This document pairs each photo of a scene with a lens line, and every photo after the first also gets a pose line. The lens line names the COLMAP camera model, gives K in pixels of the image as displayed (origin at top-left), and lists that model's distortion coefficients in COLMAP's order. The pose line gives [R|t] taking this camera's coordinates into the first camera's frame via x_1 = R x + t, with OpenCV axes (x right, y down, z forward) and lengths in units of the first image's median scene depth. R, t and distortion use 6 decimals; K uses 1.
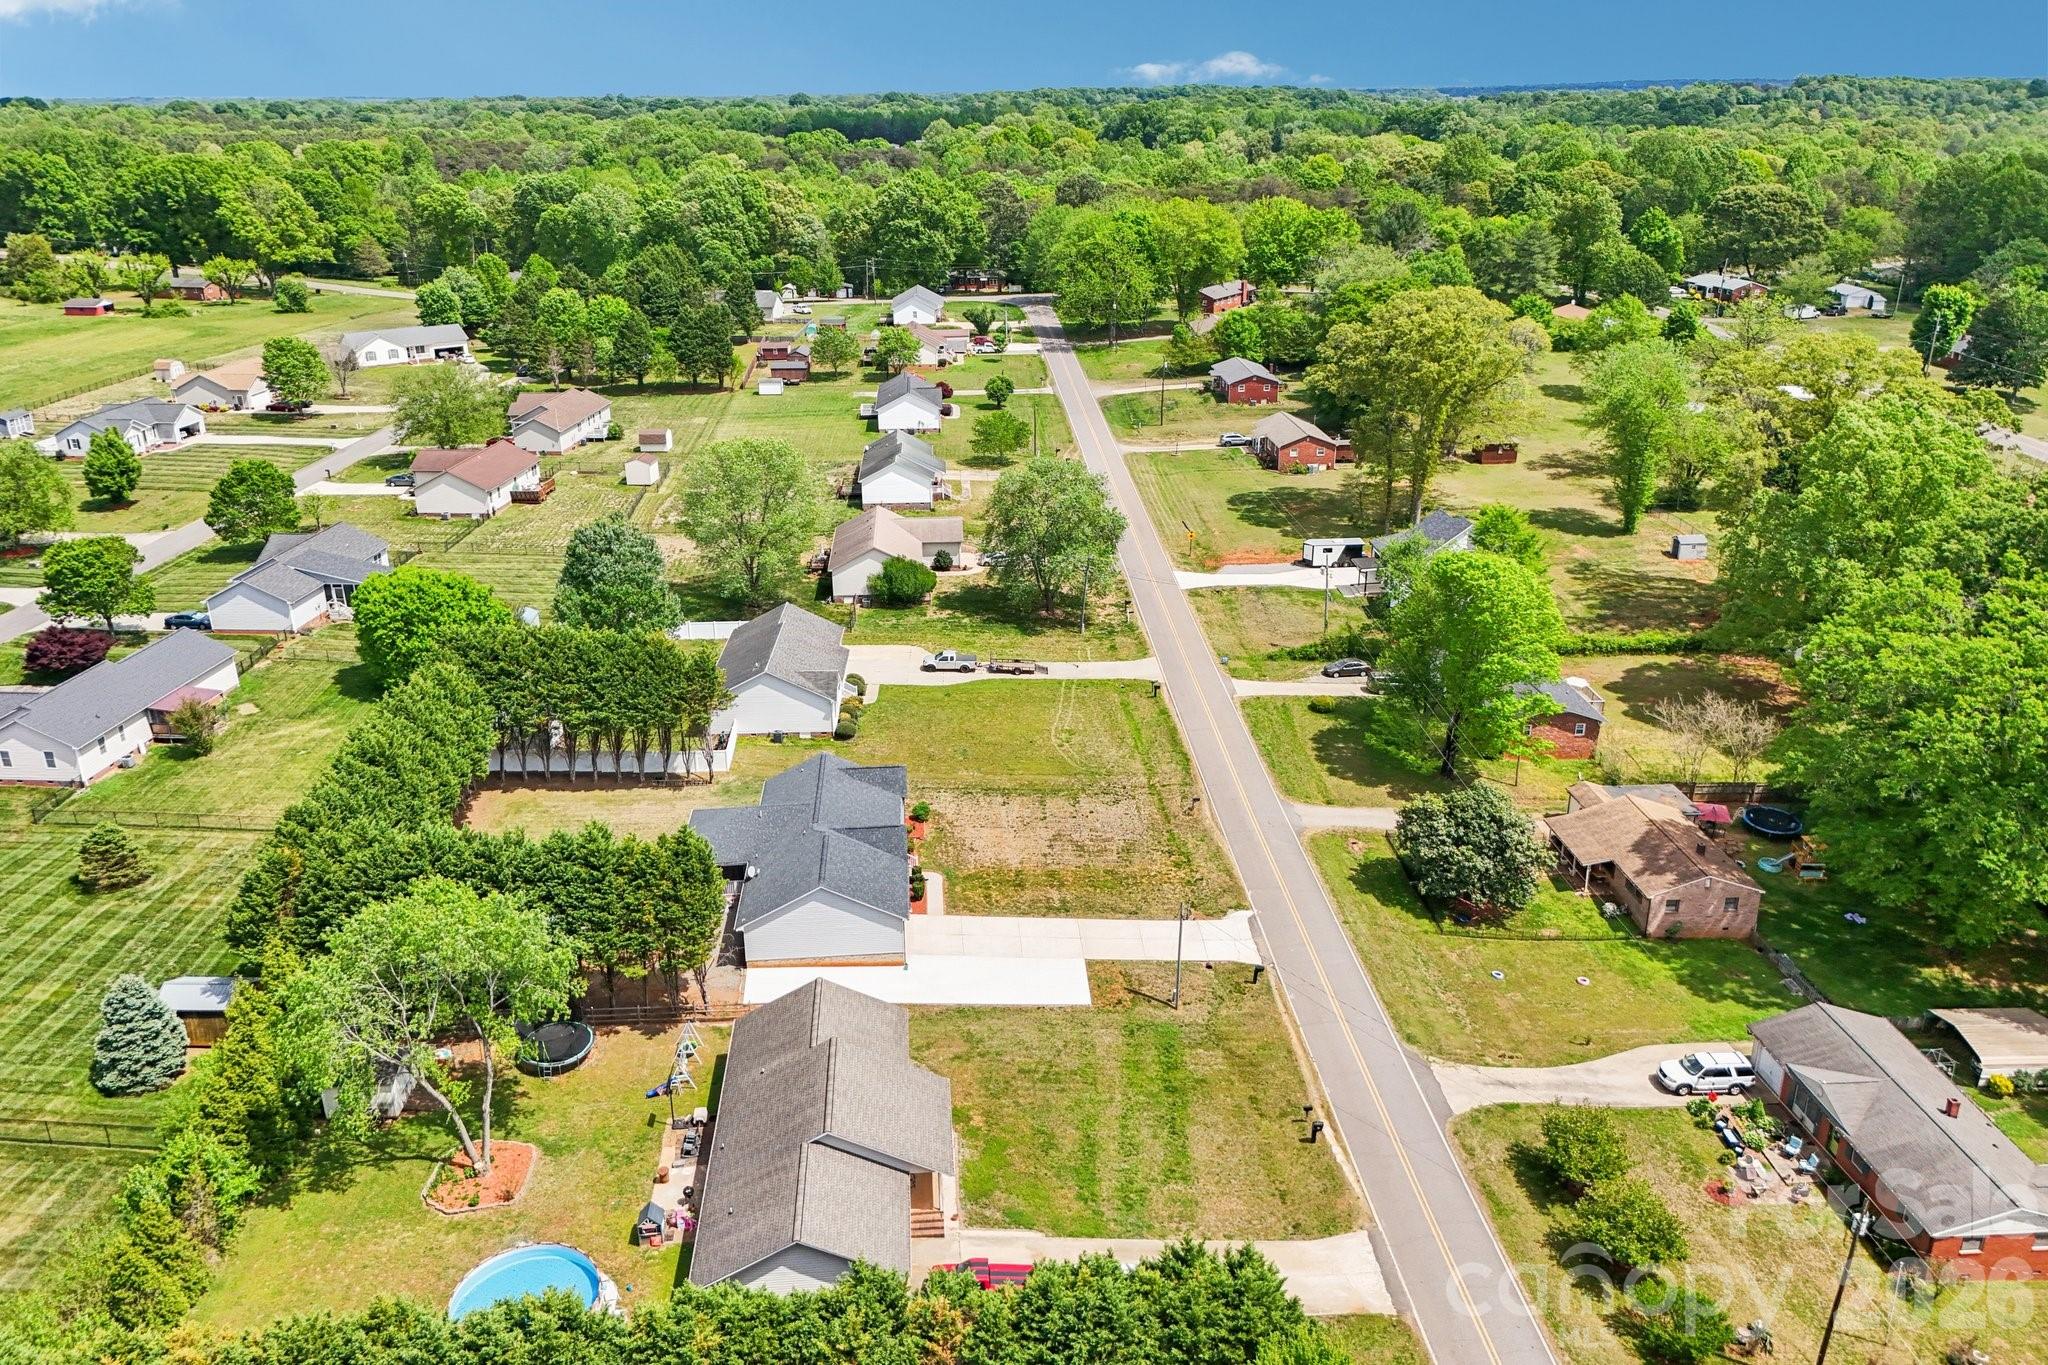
lens RADIAL K [[1447.0, 0, 1024.0], [0, 1447.0, 682.5], [0, 0, 1]] dist [0.151018, -0.001483]
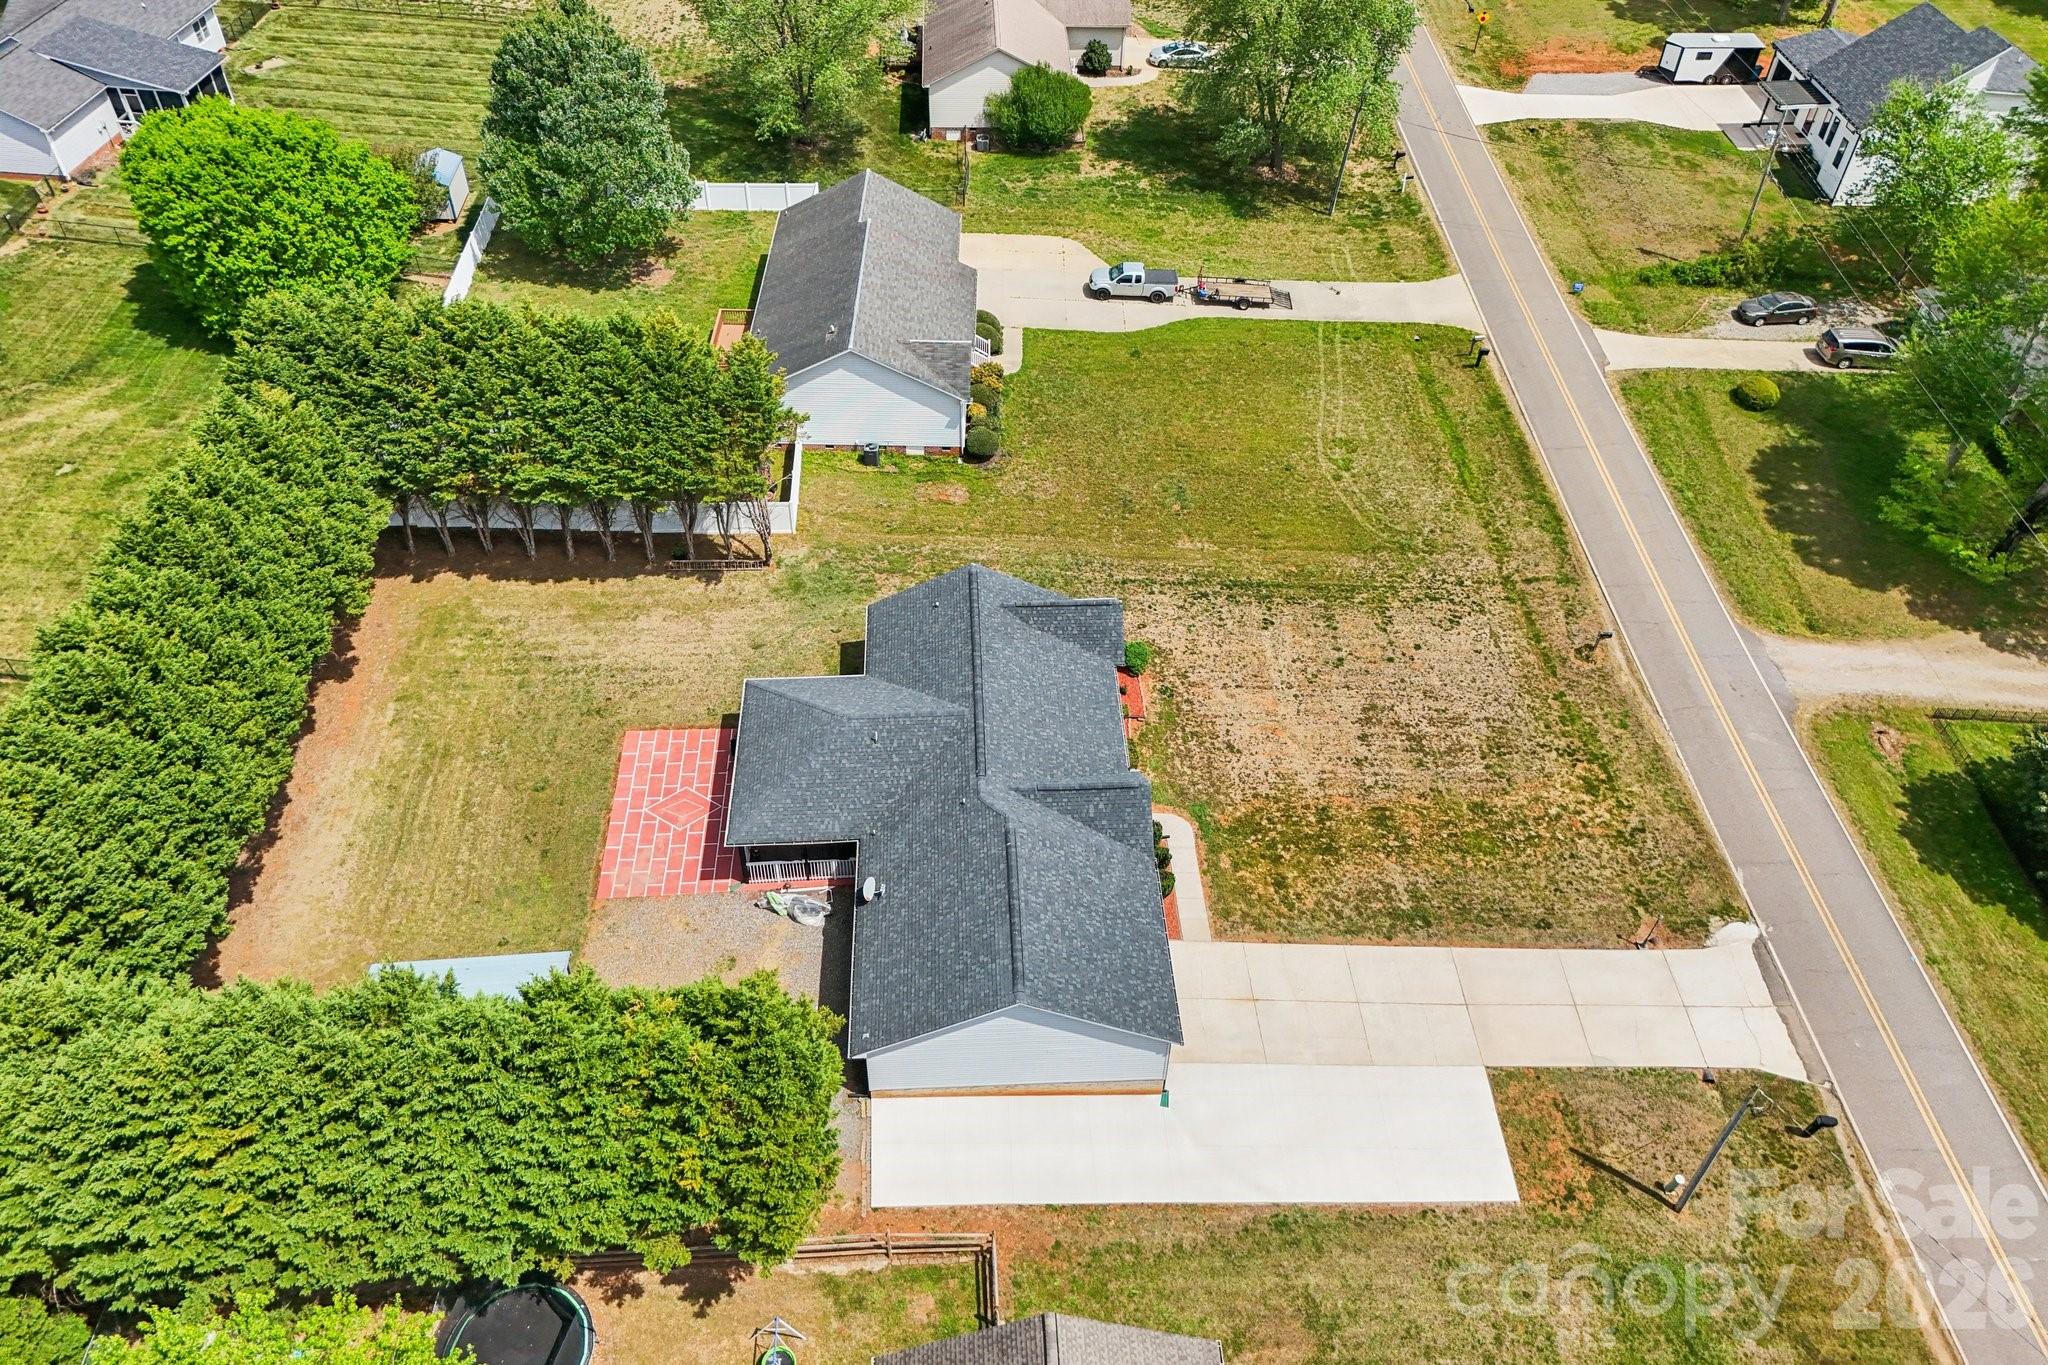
lens RADIAL K [[1473.6, 0, 1024.0], [0, 1473.6, 682.5], [0, 0, 1]] dist [0.061210, -0.044918]
pose [[0.999134, 0.041477, -0.003190, -0.099386], [-0.037030, 0.921718, 0.386089, -0.110376], [0.018954, -0.385637, 0.922456, 0.403564]]
